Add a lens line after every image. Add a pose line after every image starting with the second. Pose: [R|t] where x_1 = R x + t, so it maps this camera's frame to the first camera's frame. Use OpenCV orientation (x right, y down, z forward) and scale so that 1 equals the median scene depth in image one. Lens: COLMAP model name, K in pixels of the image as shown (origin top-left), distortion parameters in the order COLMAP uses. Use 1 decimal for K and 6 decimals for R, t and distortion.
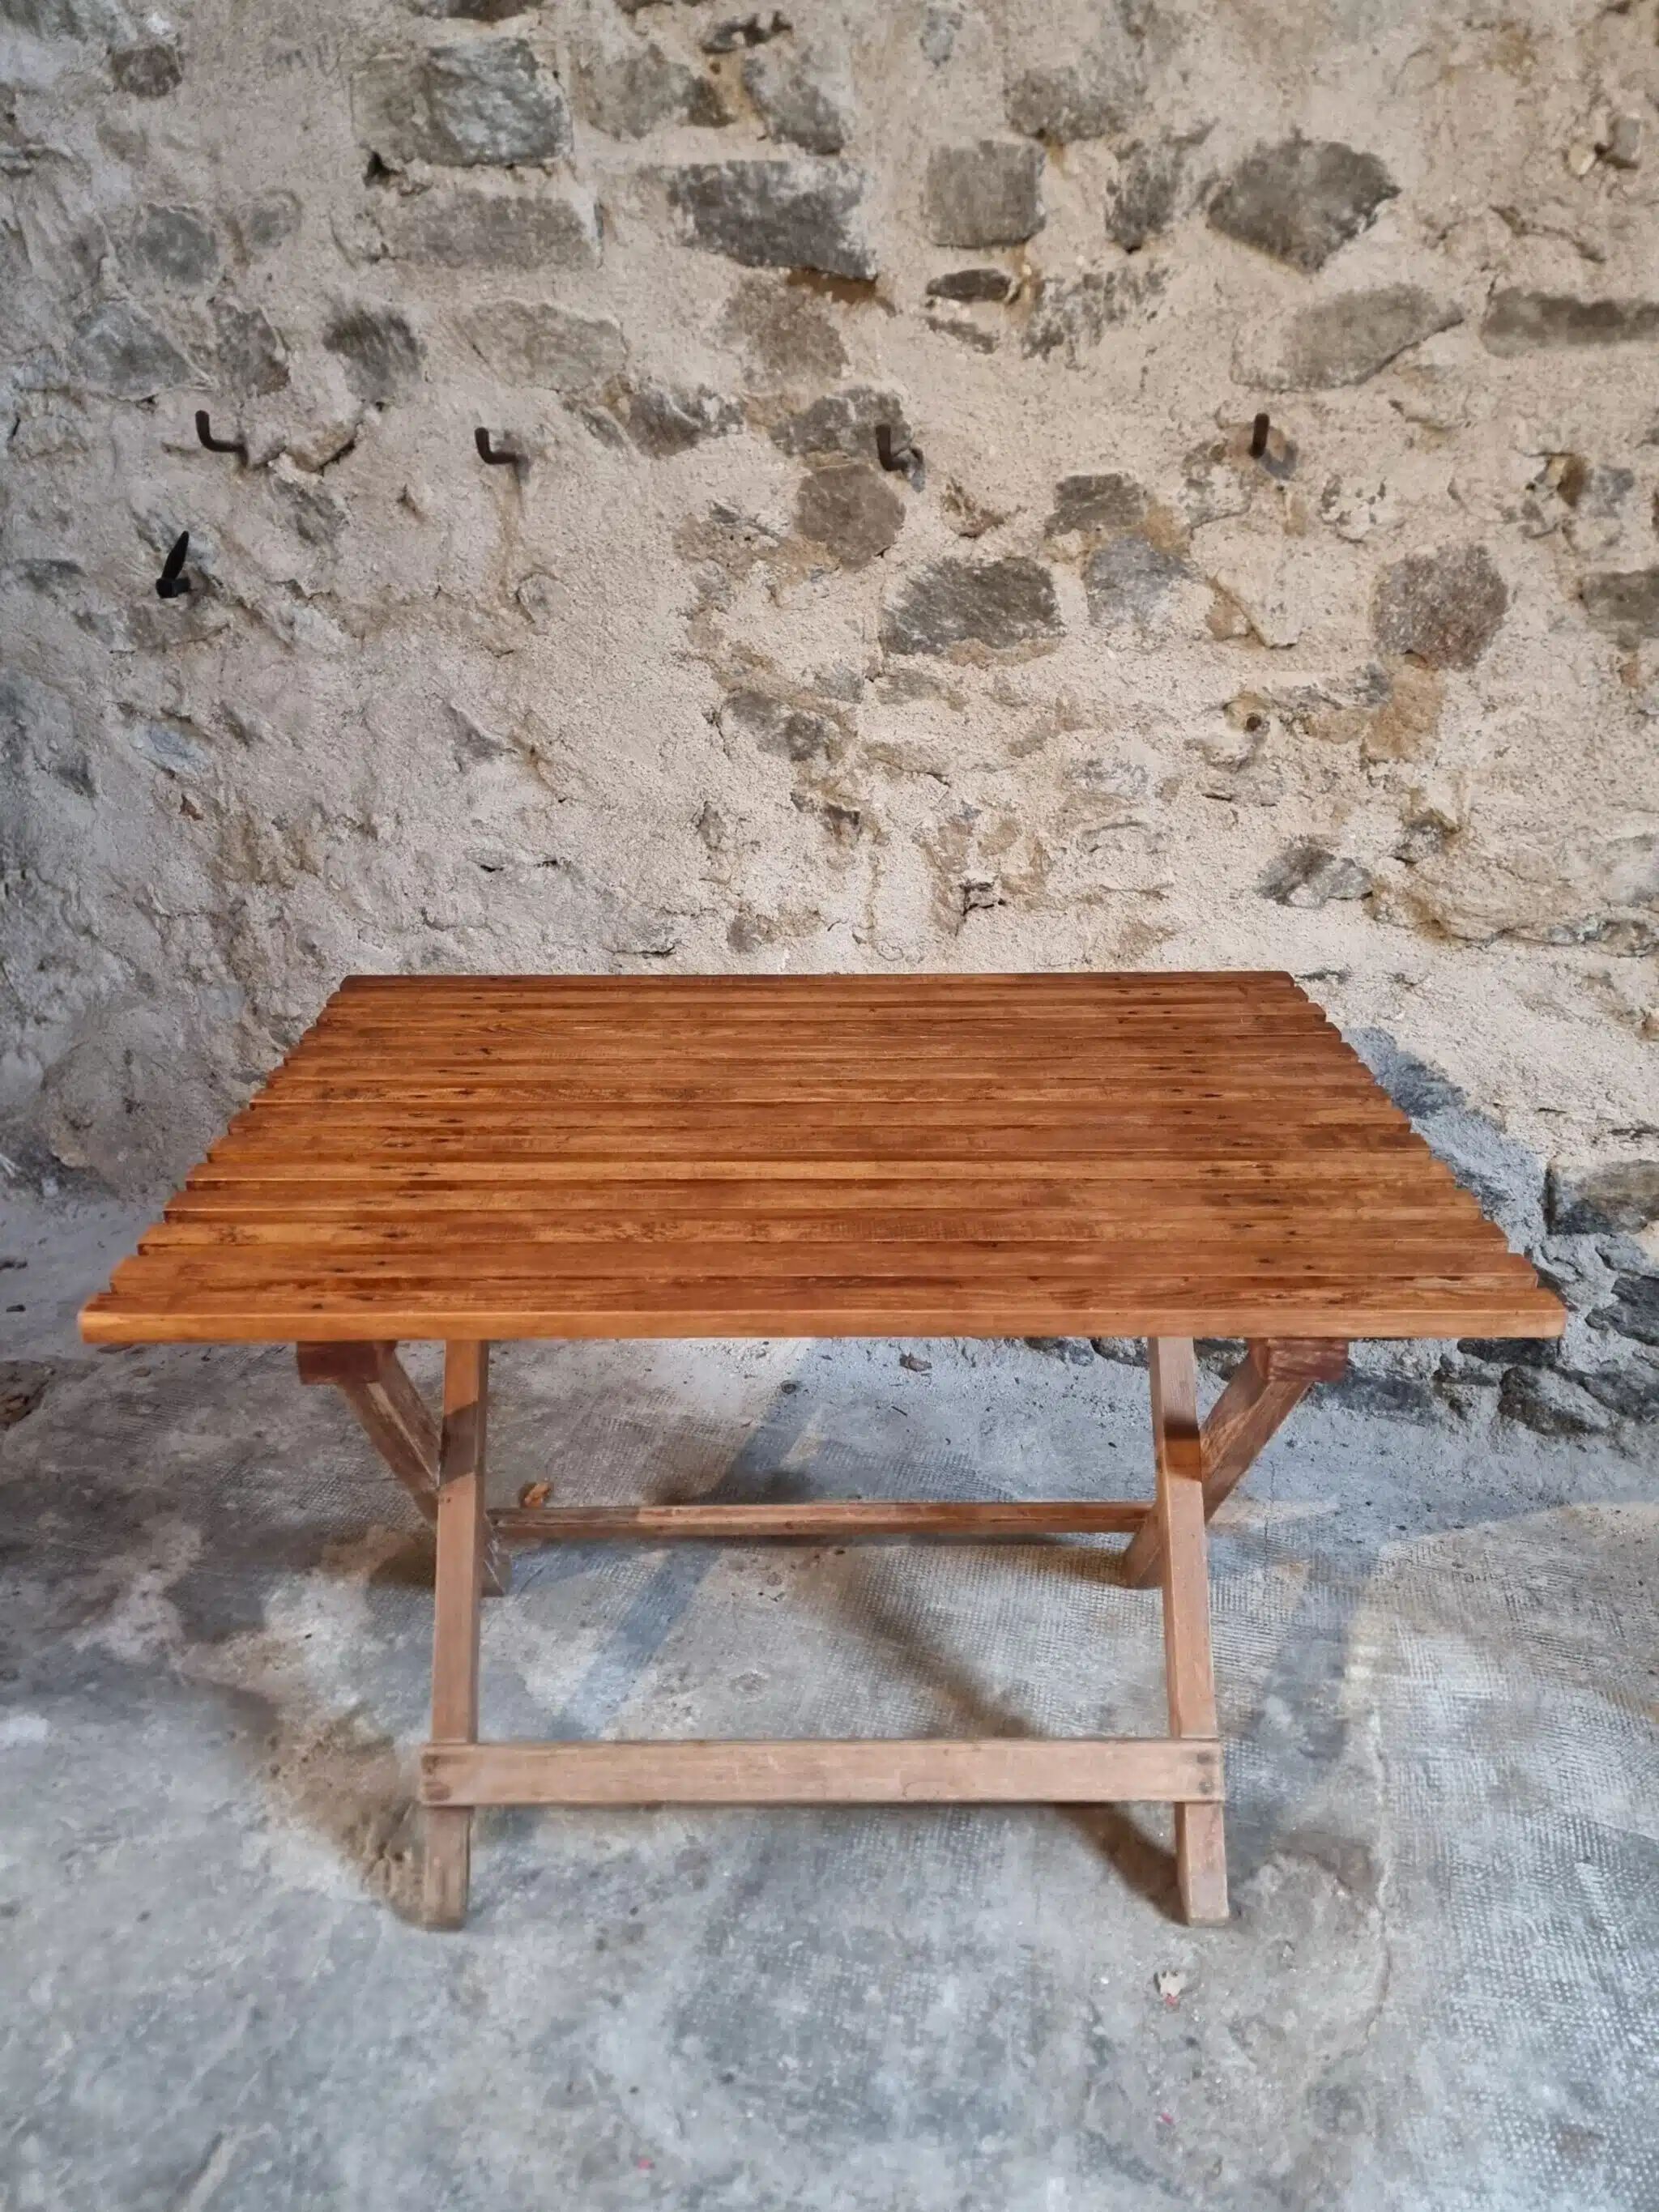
lens RADIAL K [[1569.2, 0, 813.2], [0, 1569.2, 1098.0], [0, 0, 1]] dist [0.080547, -0.080619]
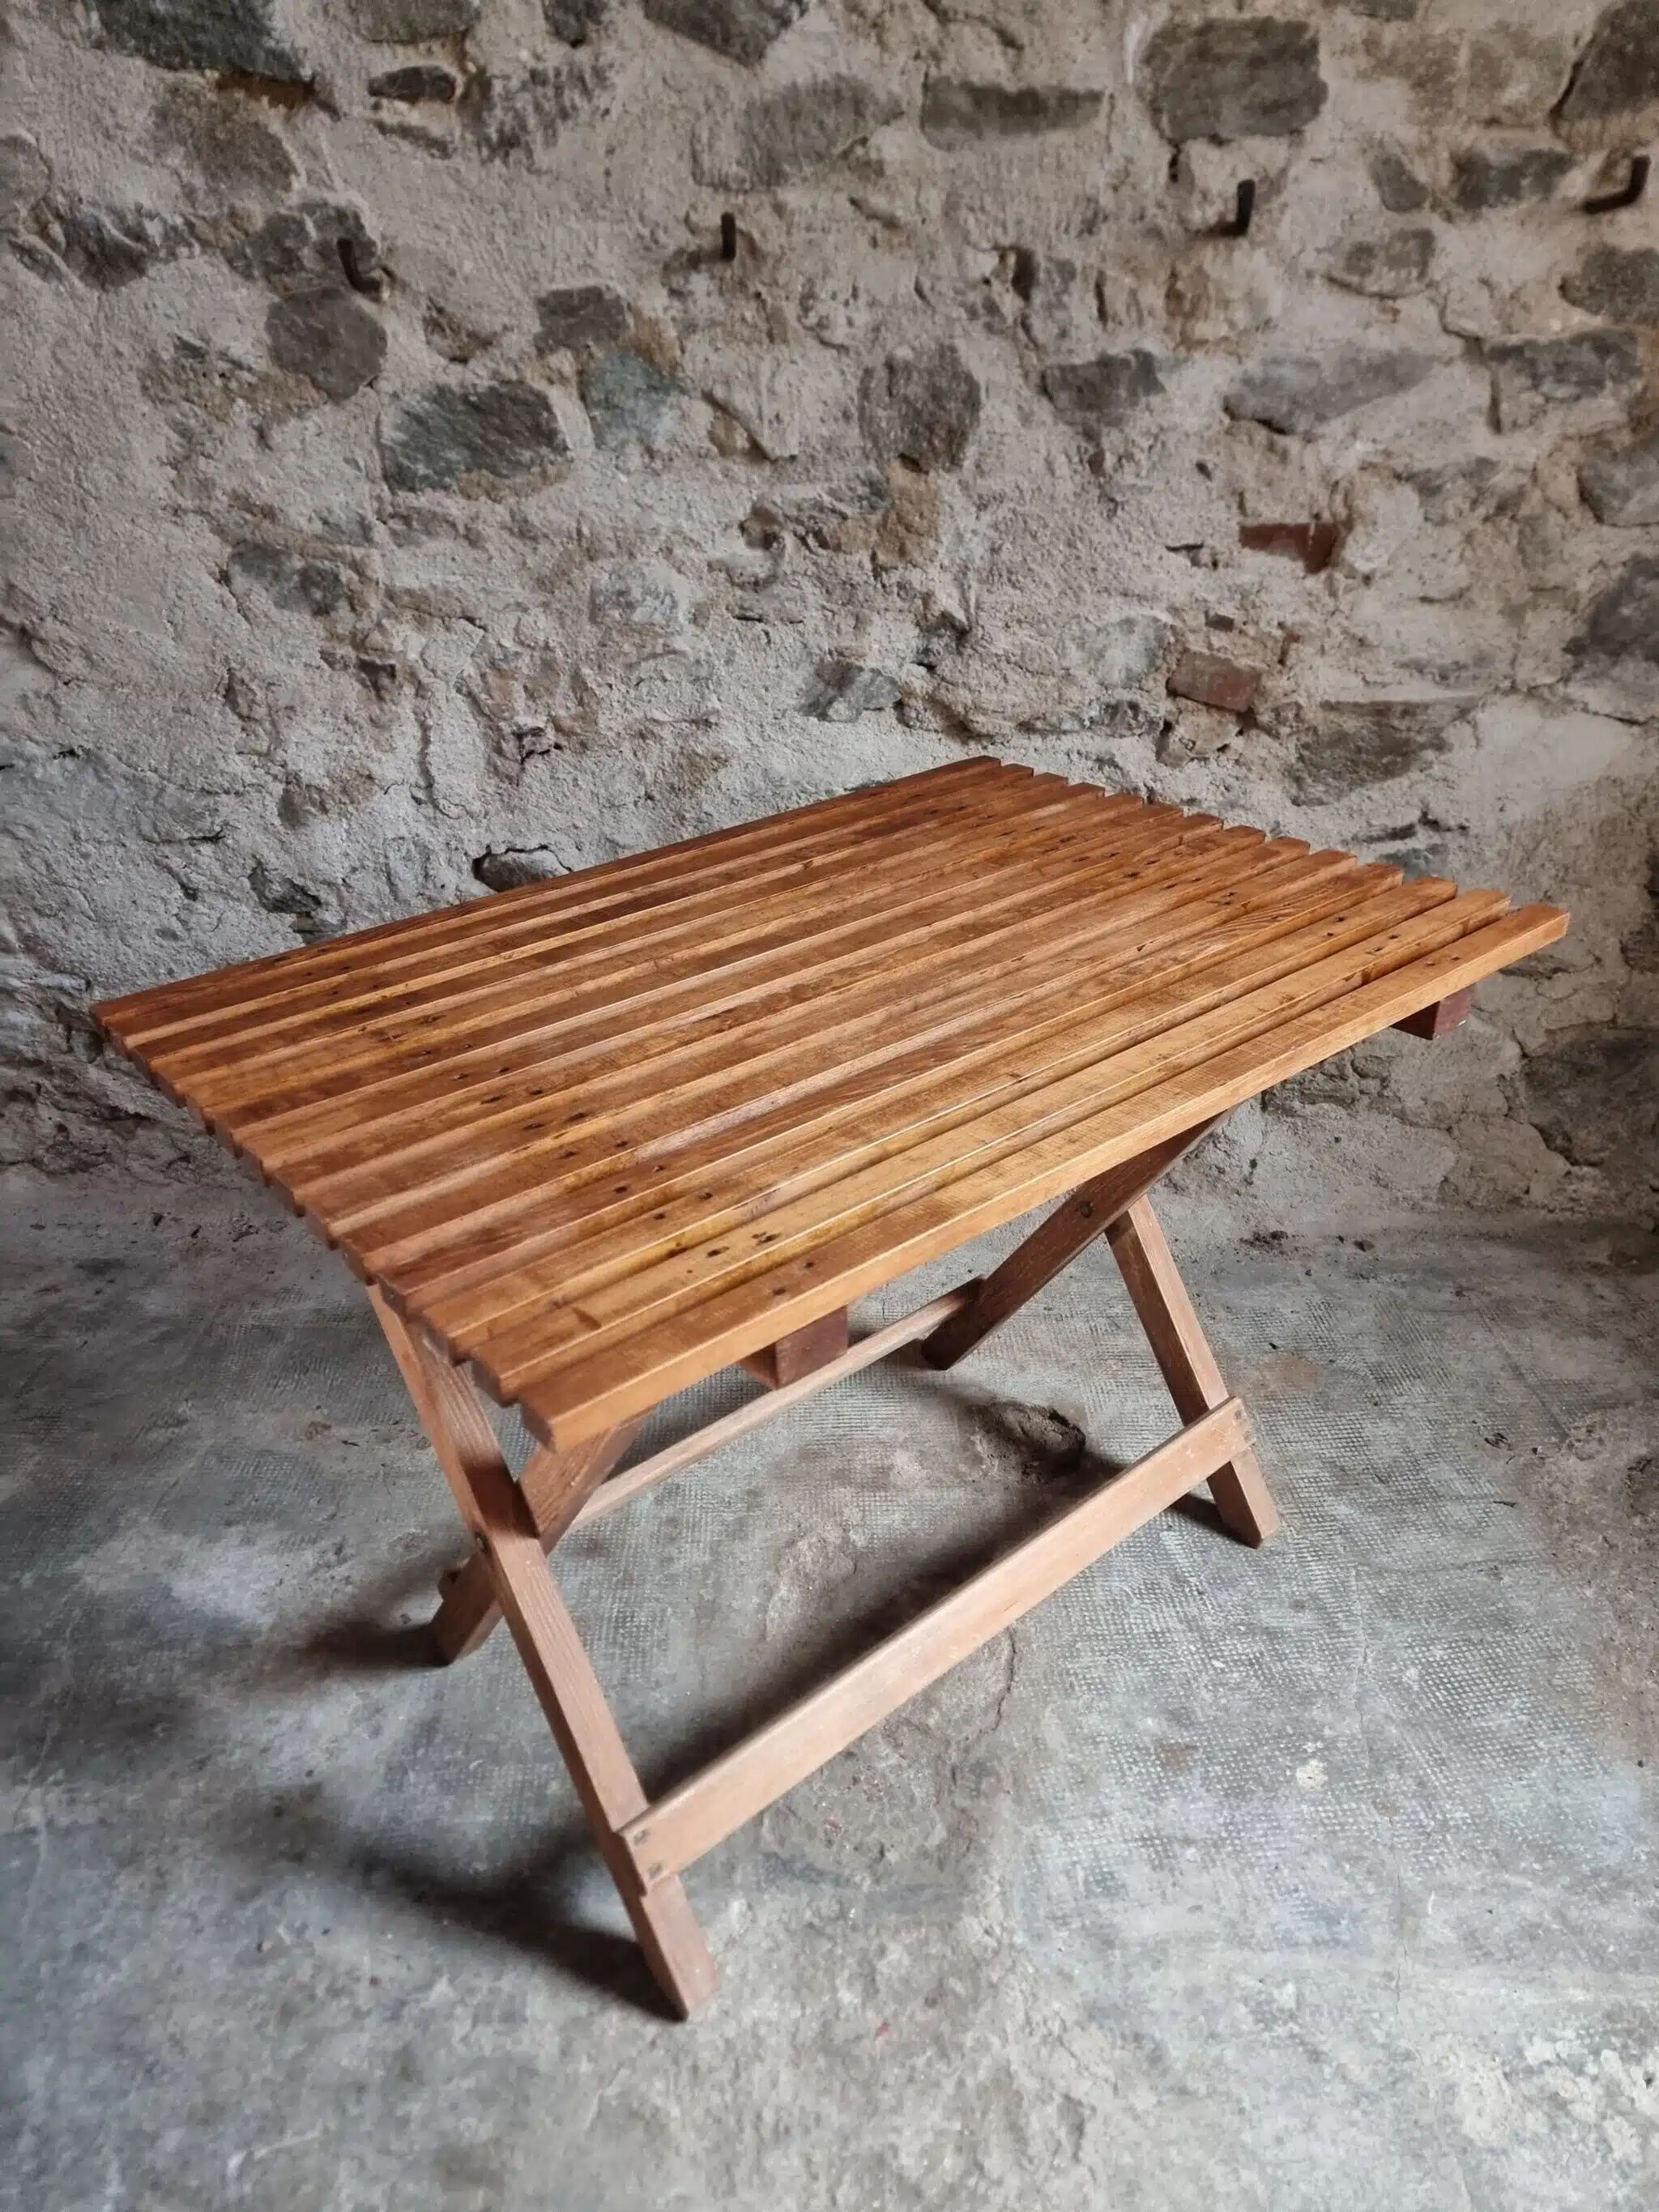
lens RADIAL K [[1528.4, 0, 799.0], [0, 1528.4, 1121.6], [0, 0, 1]] dist [0.069135, -0.064275]
pose [[0.967516, -0.147232, 0.205515, 0.035823], [0.130906, 0.987212, 0.090969, 0.044721], [-0.216280, -0.061111, 0.974417, 0.004317]]
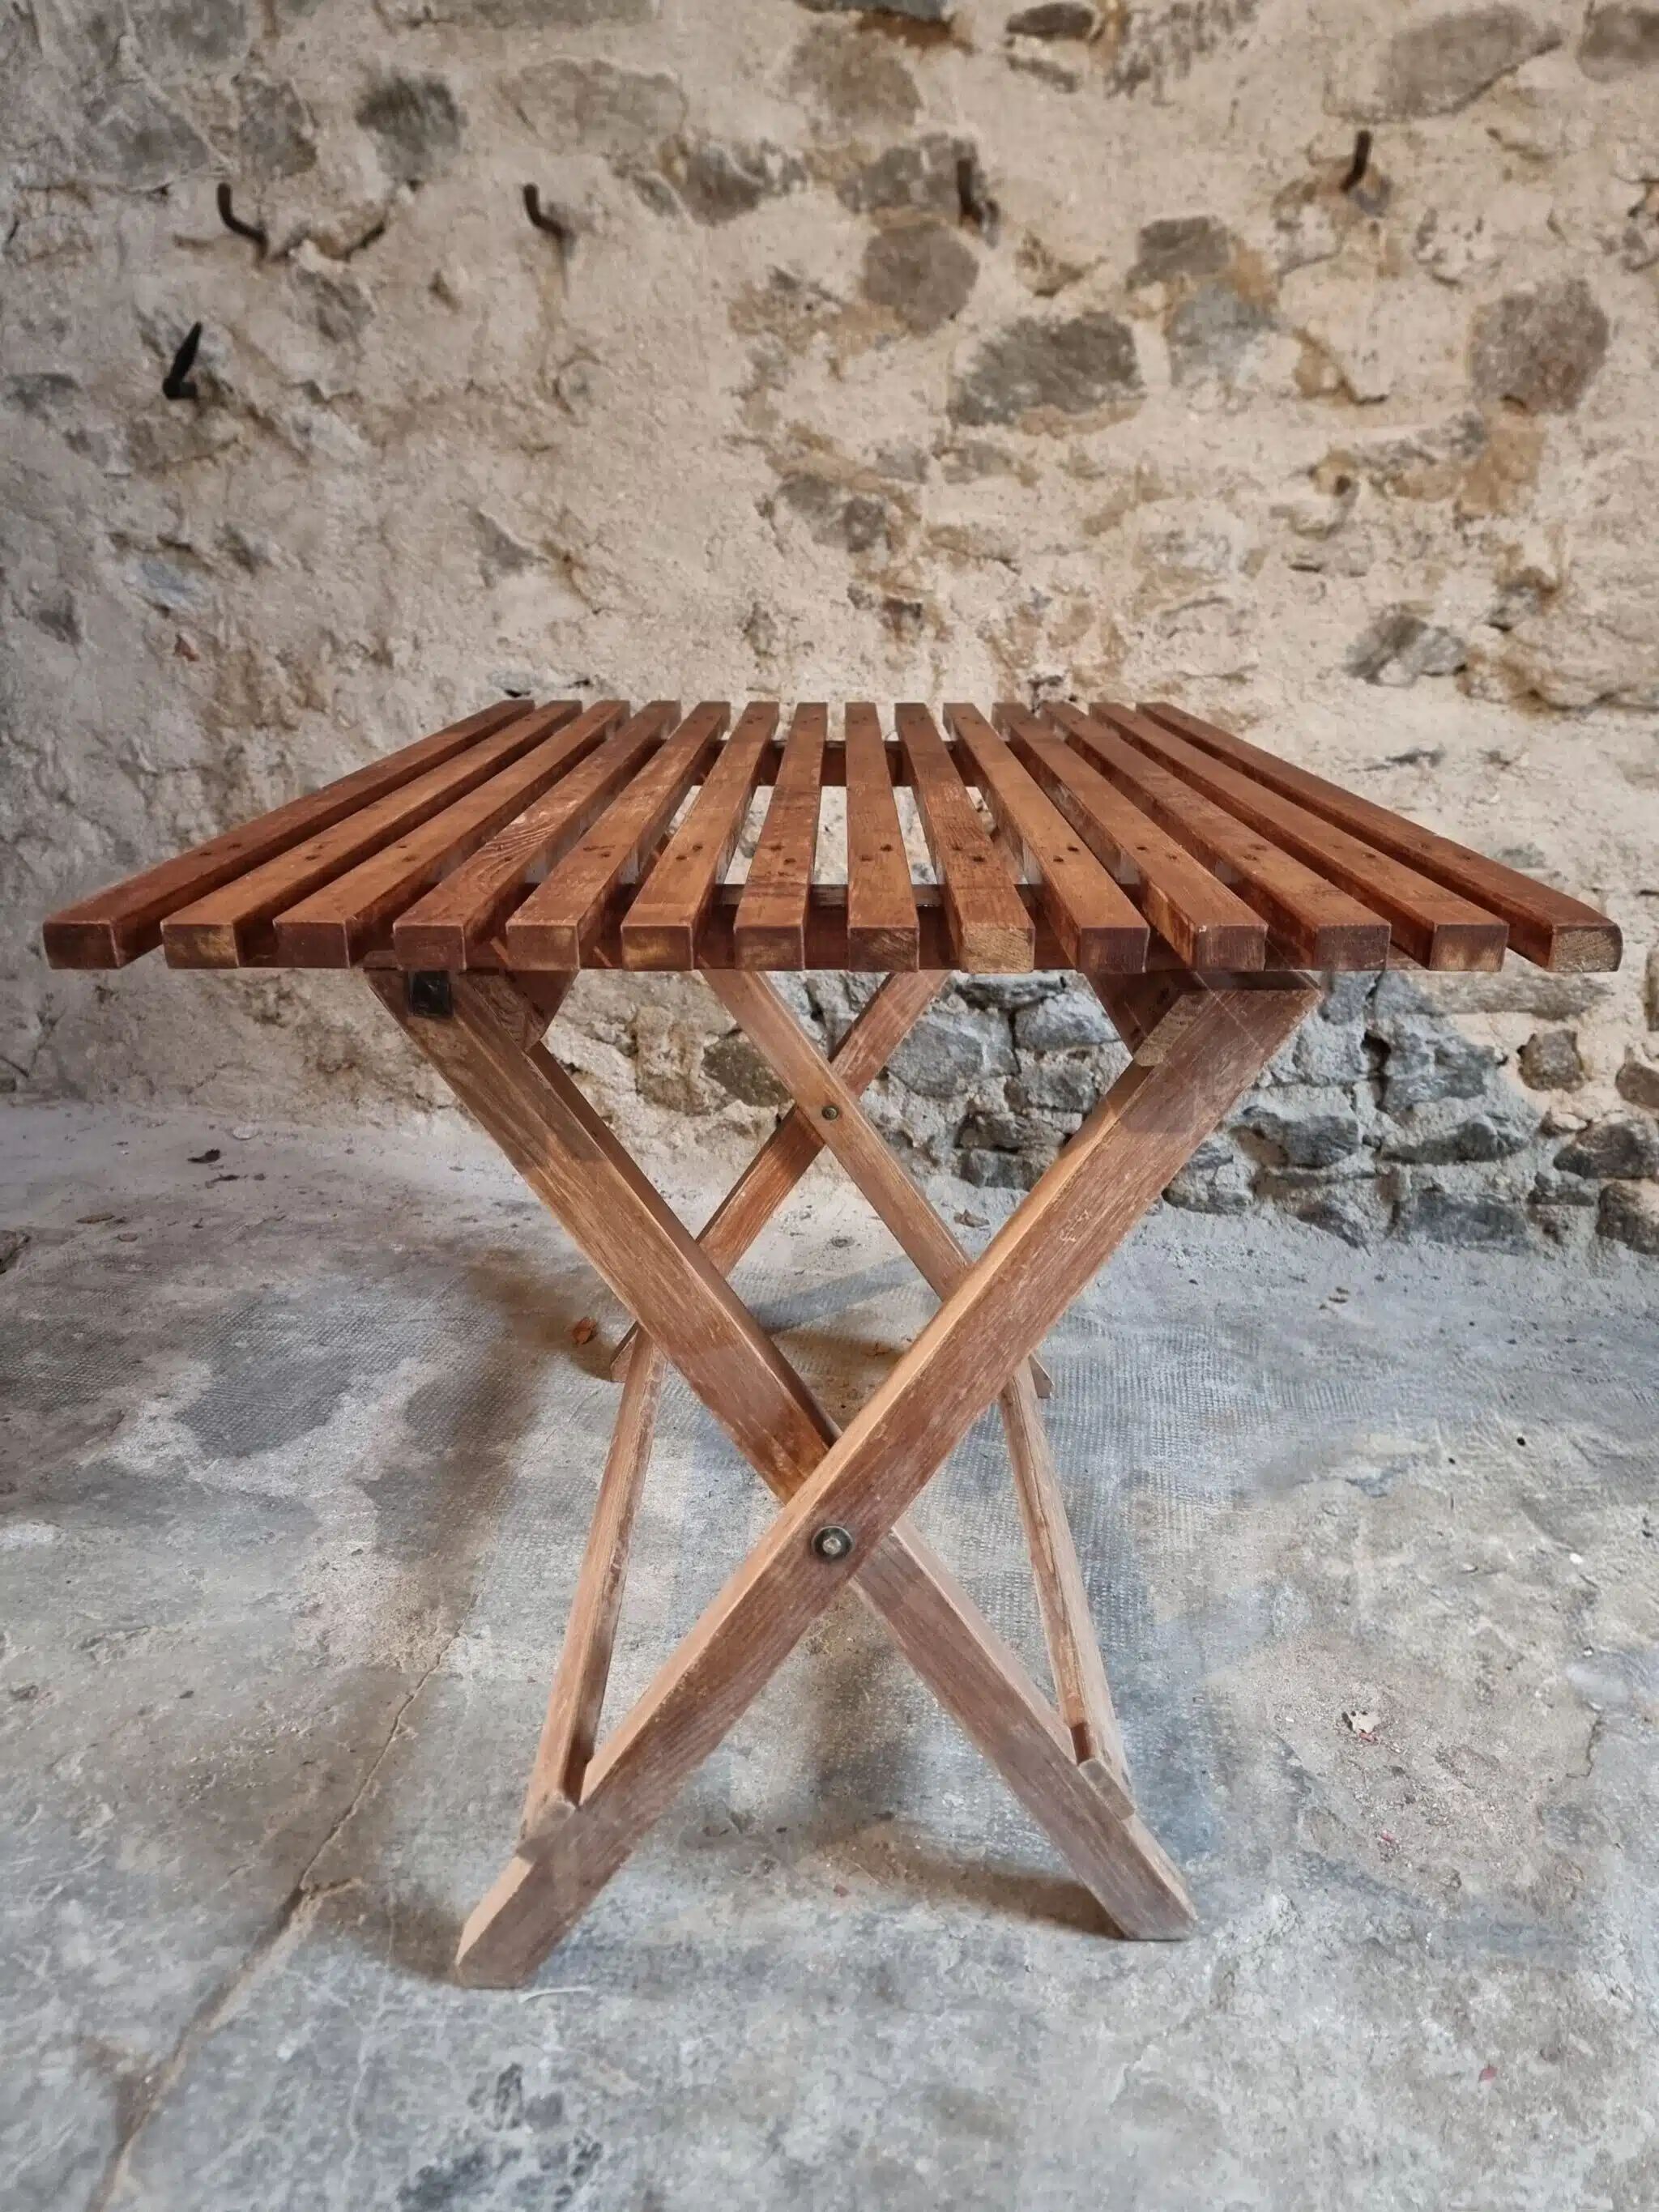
lens RADIAL K [[1584.9, 0, 816.0], [0, 1584.9, 1110.3], [0, 0, 1]] dist [0.064467, -0.063205]
pose [[0.998306, -0.006518, 0.057813, -0.098560], [0.010562, 0.997497, -0.069918, 0.203133], [-0.057212, 0.070411, 0.995876, 0.072263]]
